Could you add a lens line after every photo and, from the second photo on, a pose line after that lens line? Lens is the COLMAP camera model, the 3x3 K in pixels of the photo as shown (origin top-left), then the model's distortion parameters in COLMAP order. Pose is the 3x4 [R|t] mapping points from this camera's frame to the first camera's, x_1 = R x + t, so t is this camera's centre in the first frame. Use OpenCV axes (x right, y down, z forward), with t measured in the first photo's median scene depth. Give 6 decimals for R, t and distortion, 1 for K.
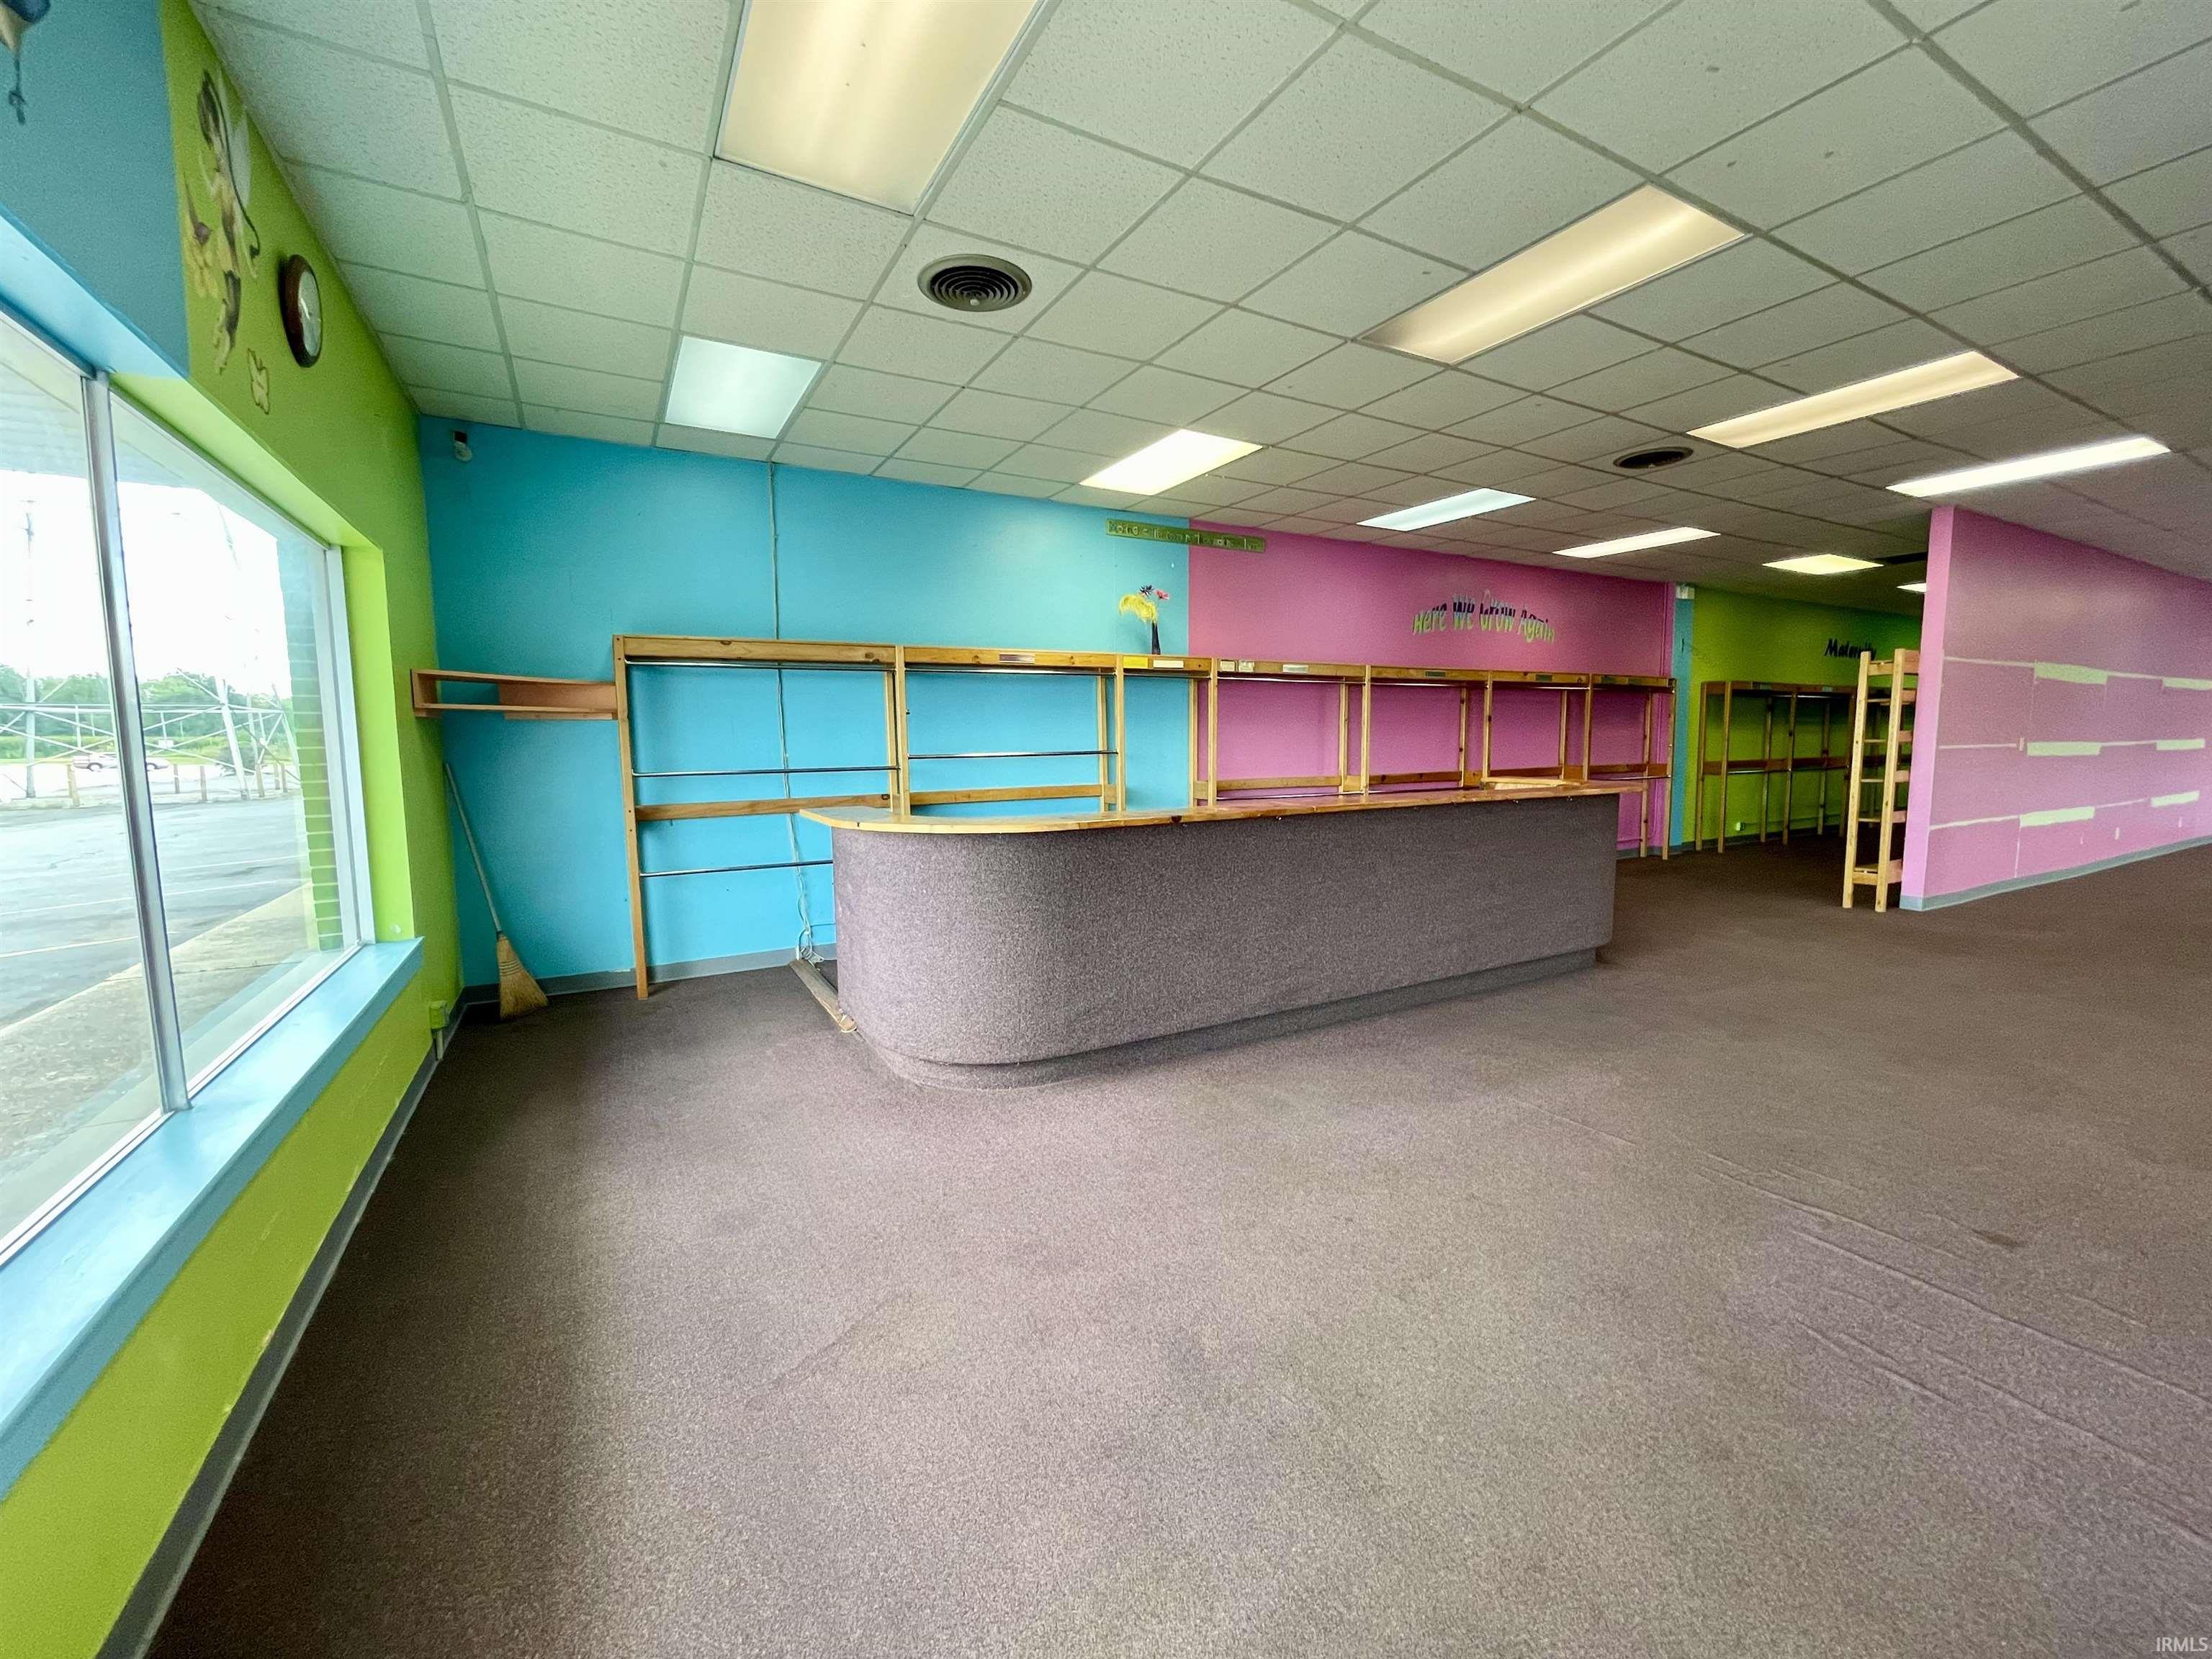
lens RADIAL K [[893.7, 0, 1096.5], [0, 893.7, 825.9], [0, 0, 1]] dist [-0.002970, 0.001071]
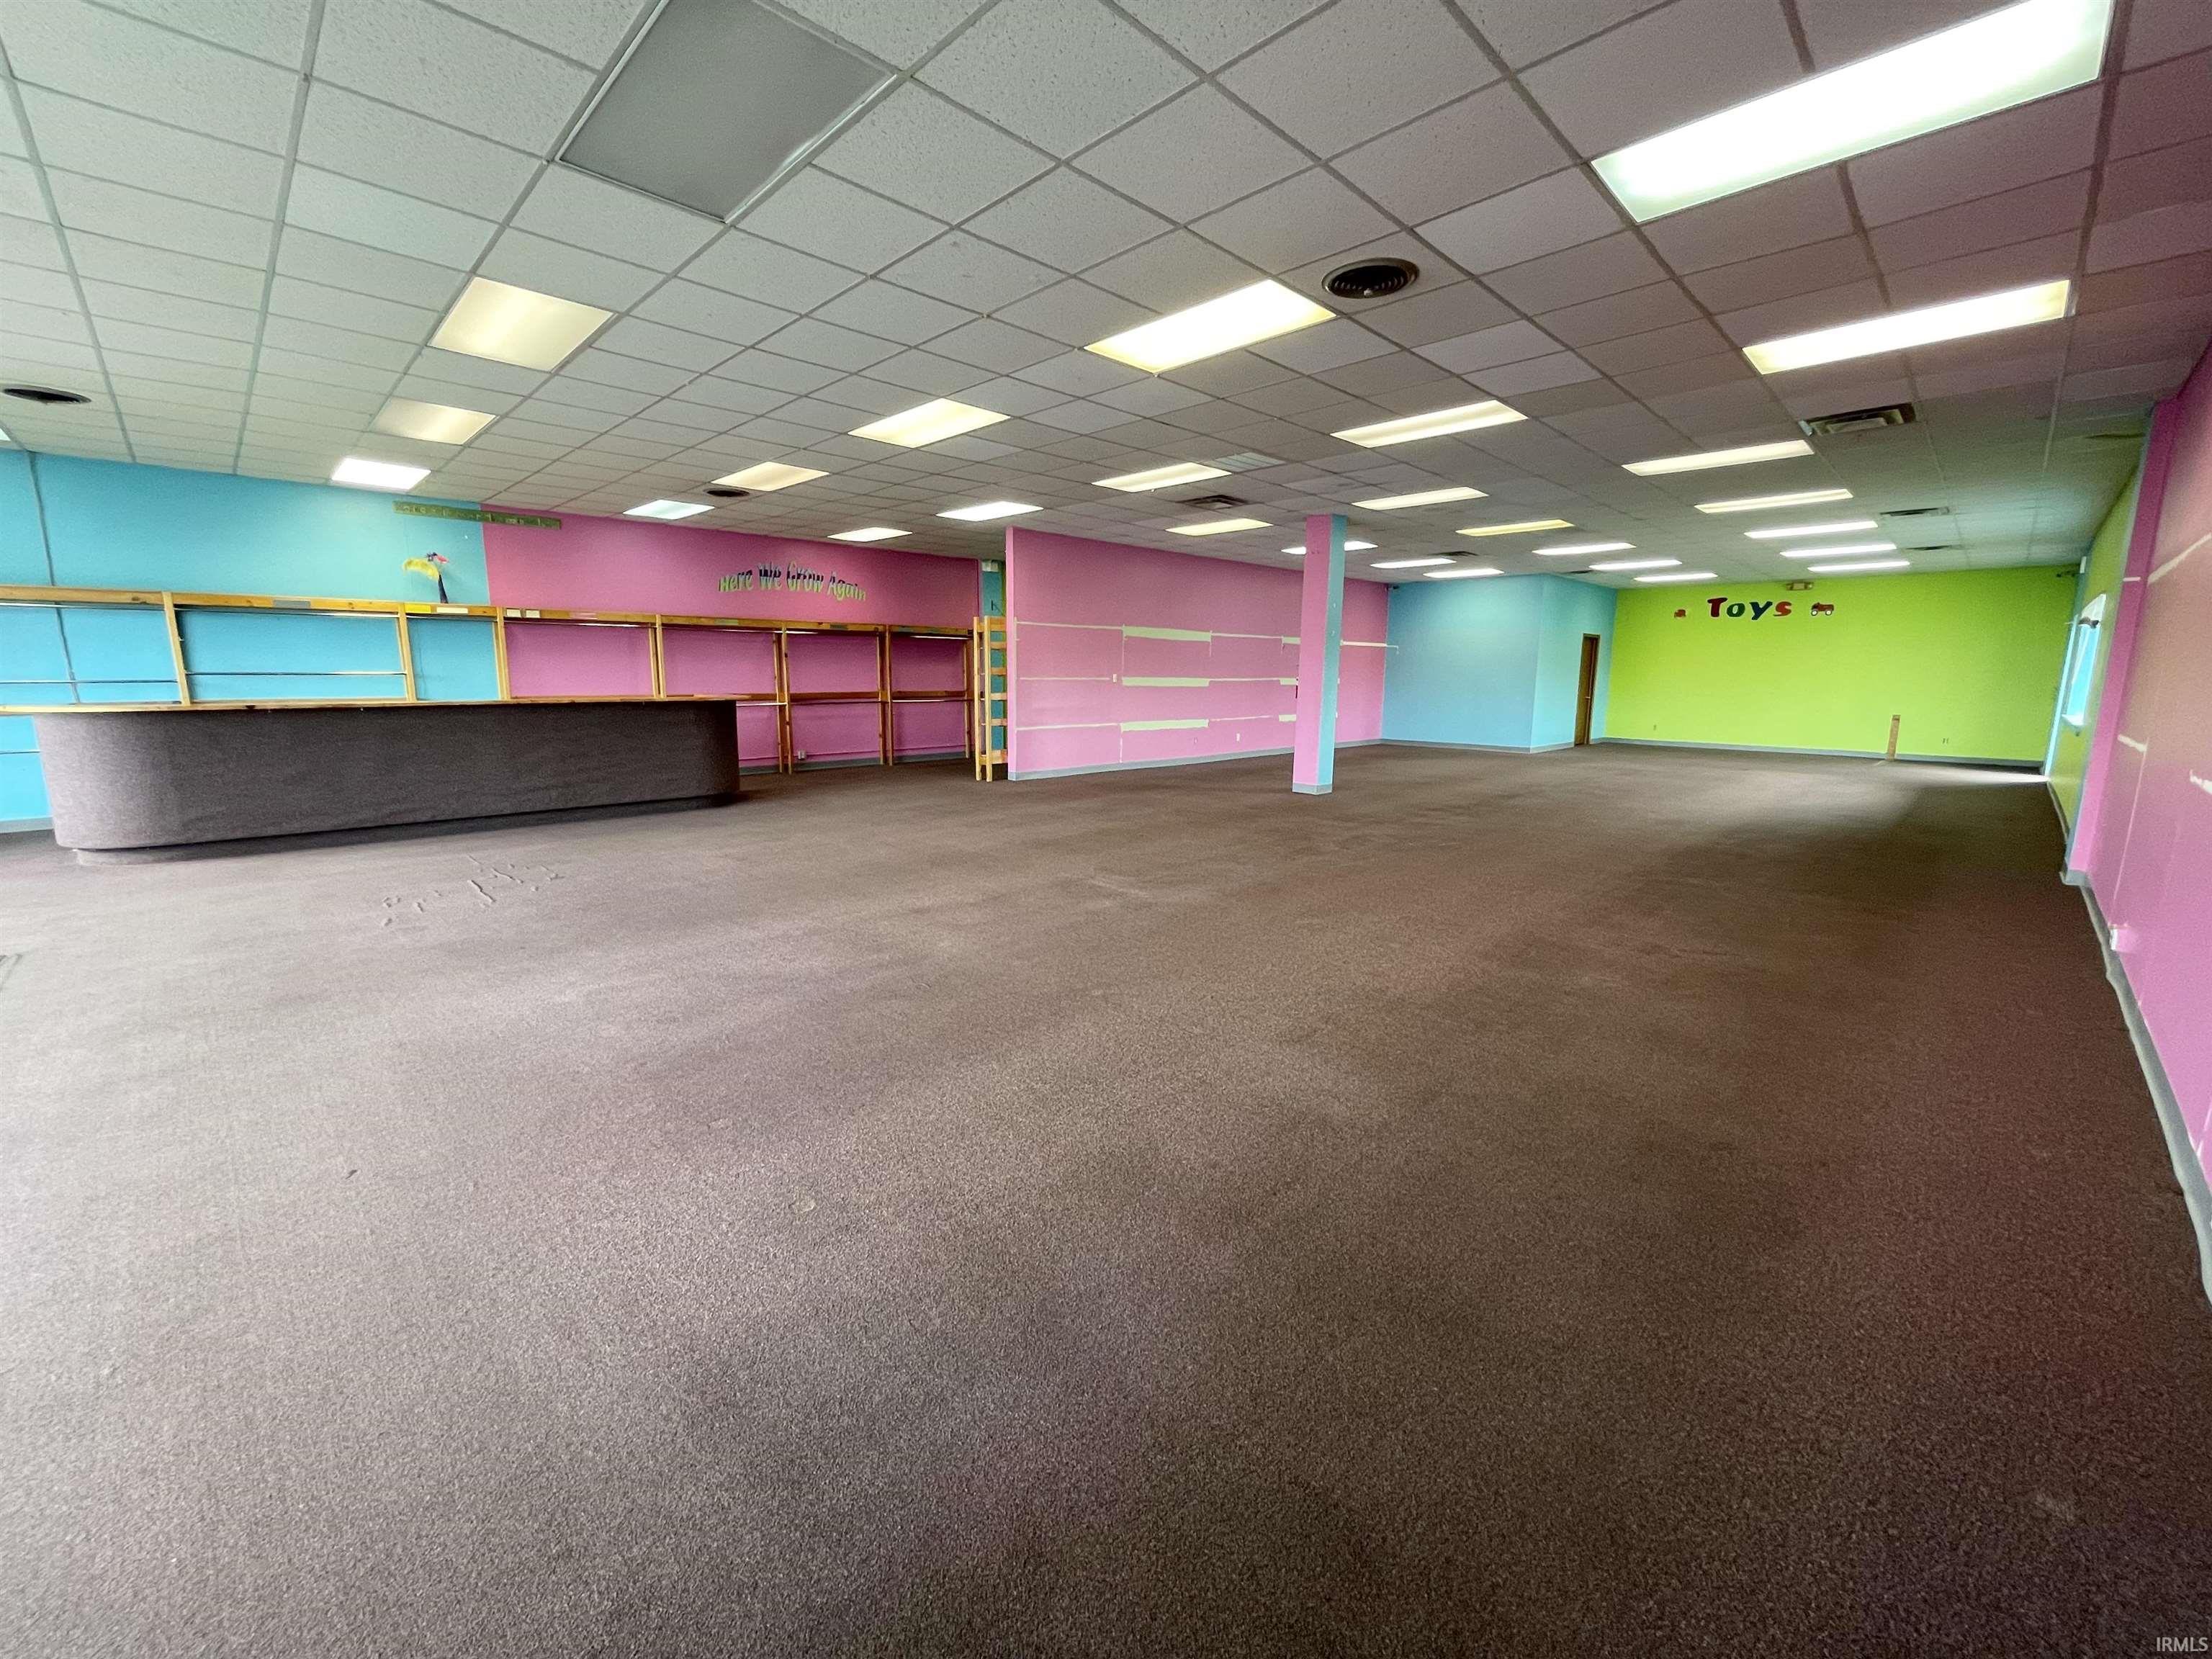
lens RADIAL K [[893.7, 0, 1098.3], [0, 893.7, 822.2], [0, 0, 1]] dist [-0.002970, 0.001071]
pose [[0.963521, -0.029784, 0.265969, 0.633872], [0.011924, 0.997579, 0.068514, 0.061244], [-0.267366, -0.062843, 0.961544, -0.592438]]
